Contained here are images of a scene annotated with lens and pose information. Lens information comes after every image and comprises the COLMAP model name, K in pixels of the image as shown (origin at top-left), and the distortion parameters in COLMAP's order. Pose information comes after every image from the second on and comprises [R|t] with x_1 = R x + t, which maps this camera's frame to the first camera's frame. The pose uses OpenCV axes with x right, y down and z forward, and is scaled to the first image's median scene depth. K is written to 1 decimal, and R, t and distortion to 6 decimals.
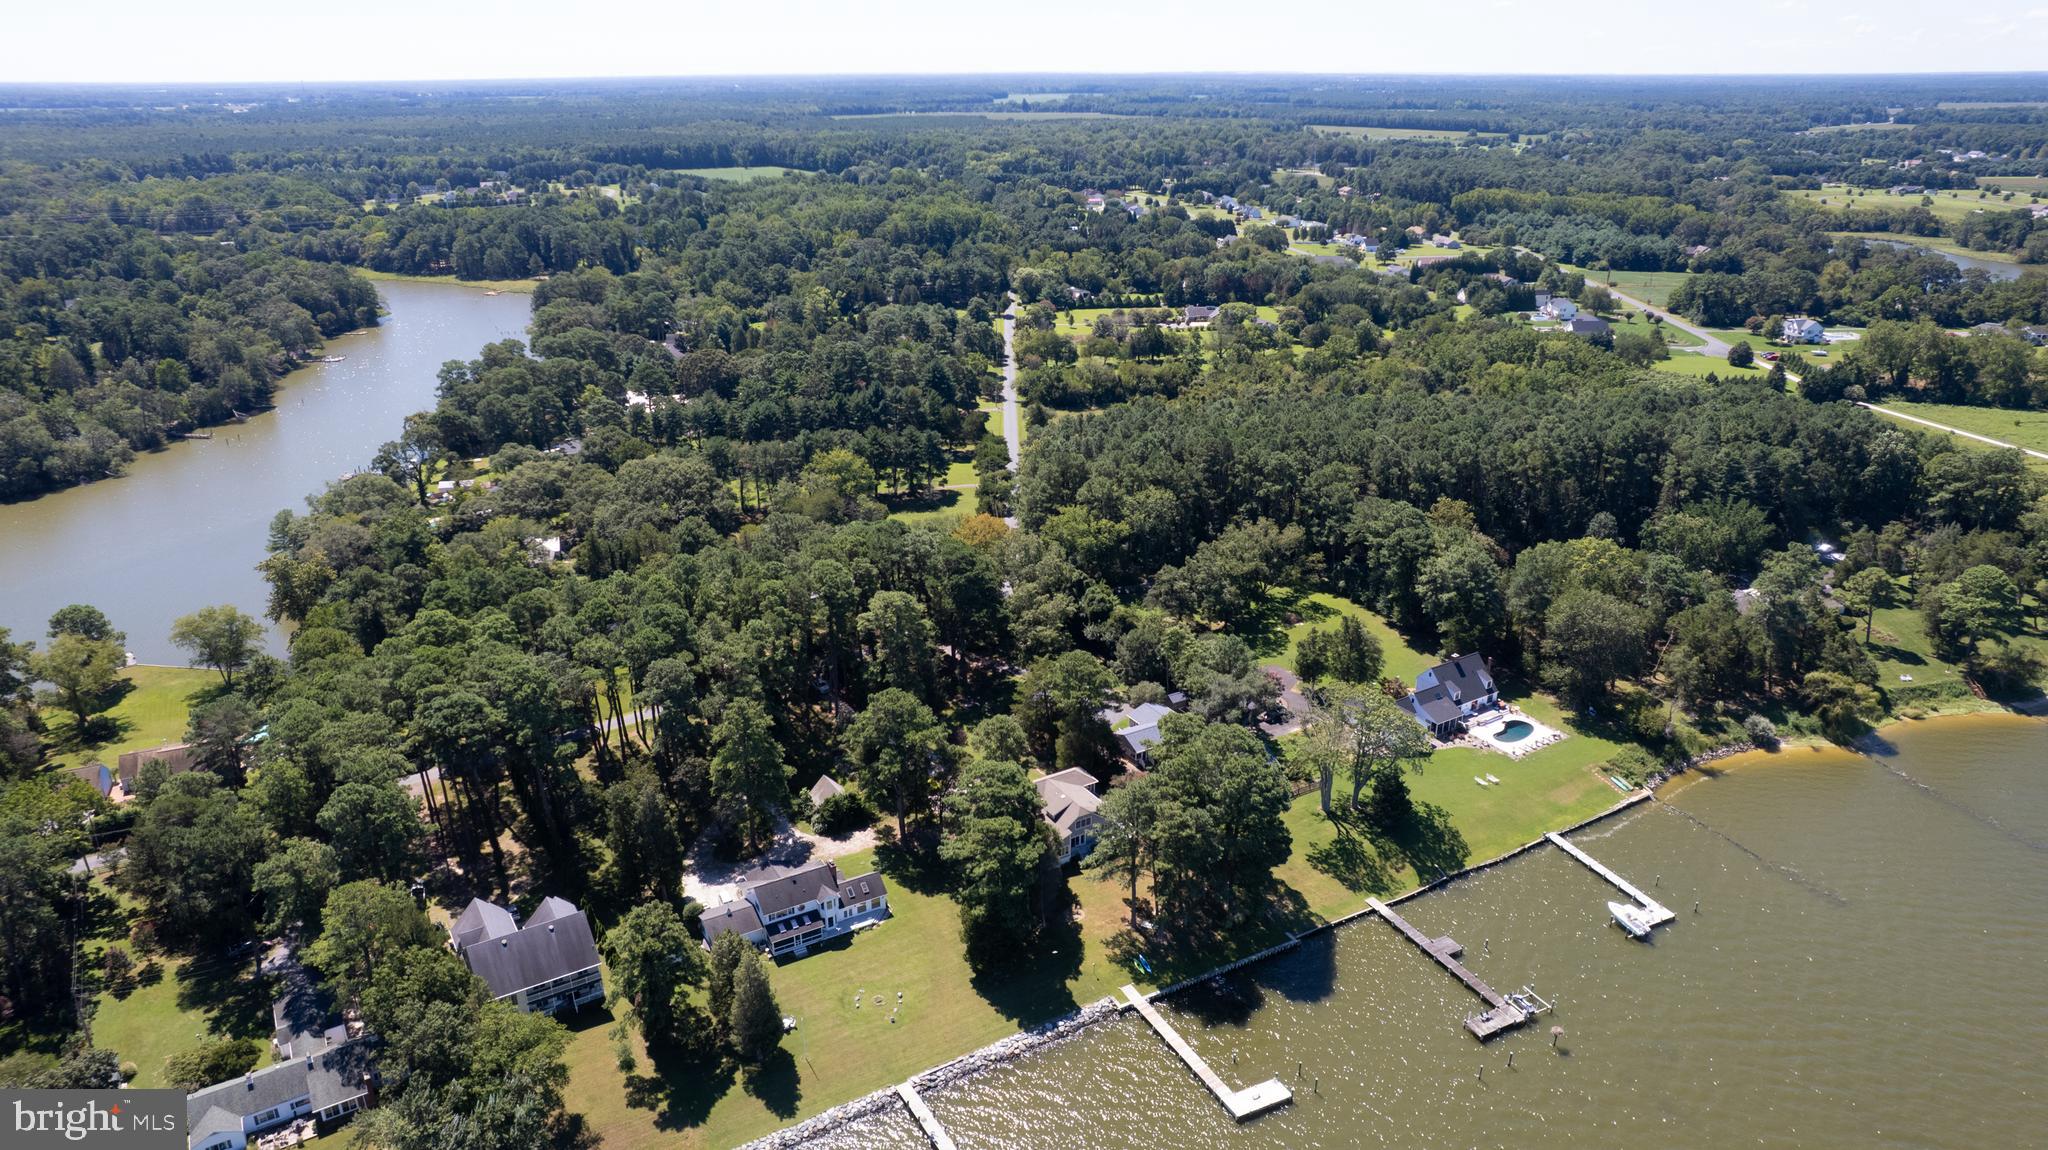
lens RADIAL K [[1343.2, 0, 1032.6], [0, 1343.2, 565.8], [0, 0, 1]] dist [-0.070217, 0.061086]
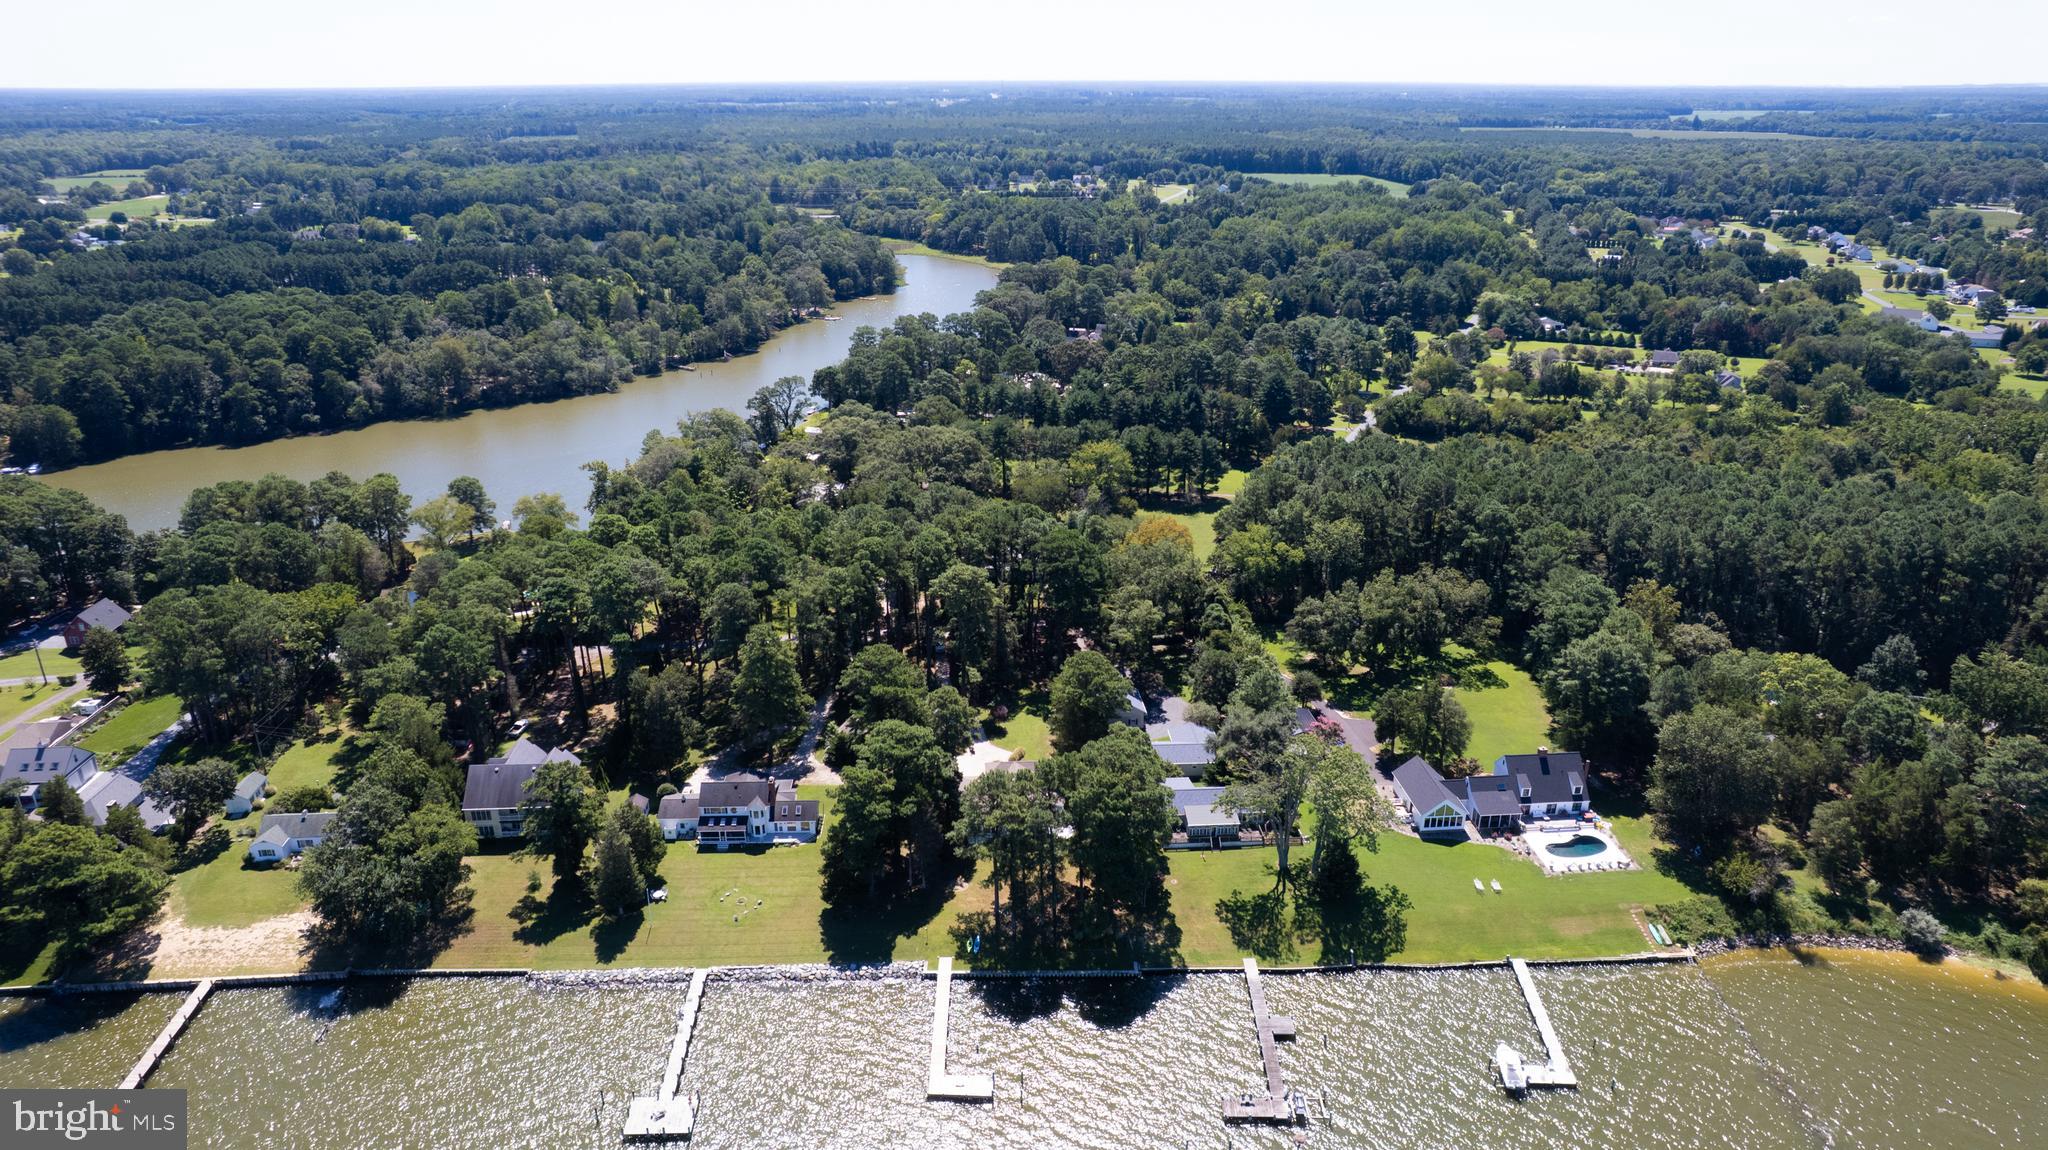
lens RADIAL K [[1343.2, 0, 1005.3], [0, 1343.2, 580.0], [0, 0, 1]] dist [-0.070217, 0.061086]
pose [[0.878830, 0.172698, -0.444784, 0.234722], [-0.170371, 0.984326, 0.045560, -0.013425], [0.445680, 0.035739, 0.894479, 0.035064]]
